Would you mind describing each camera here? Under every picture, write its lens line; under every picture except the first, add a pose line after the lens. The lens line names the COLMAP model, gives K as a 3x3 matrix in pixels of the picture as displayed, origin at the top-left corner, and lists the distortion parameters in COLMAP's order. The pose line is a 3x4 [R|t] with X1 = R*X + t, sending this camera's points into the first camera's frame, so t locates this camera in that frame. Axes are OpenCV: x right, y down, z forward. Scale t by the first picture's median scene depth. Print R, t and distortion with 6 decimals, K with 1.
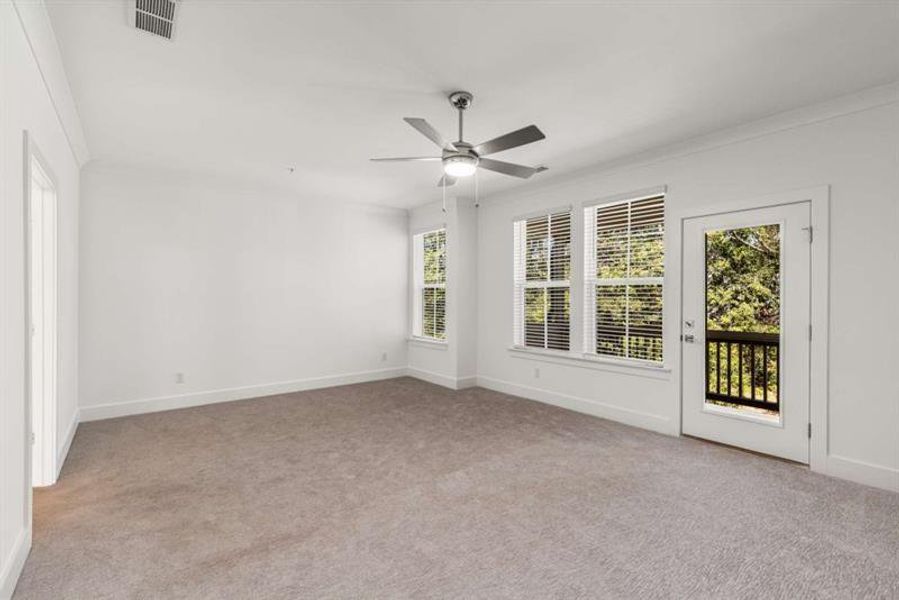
lens RADIAL K [[405.6, 0, 452.5], [0, 405.6, 299.2], [0, 0, 1]] dist [-0.003068, -0.000124]
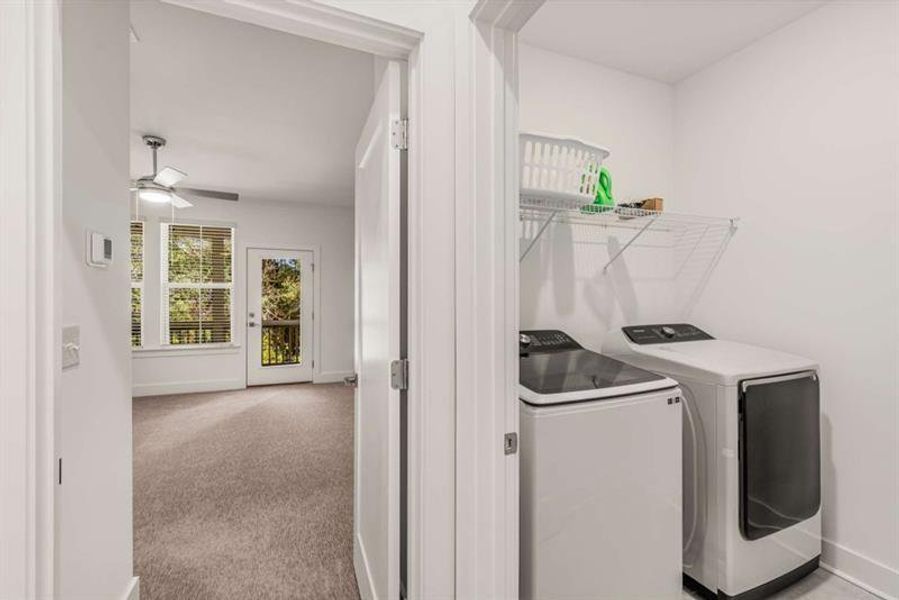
lens RADIAL K [[405.6, 0, 451.1], [0, 405.6, 297.6], [0, 0, 1]] dist [-0.003068, -0.000124]
pose [[0.258962, -0.000021, 0.965888, -0.679413], [-0.004083, 0.999991, 0.001116, -0.011741], [-0.965879, -0.004233, 0.258959, -0.149037]]
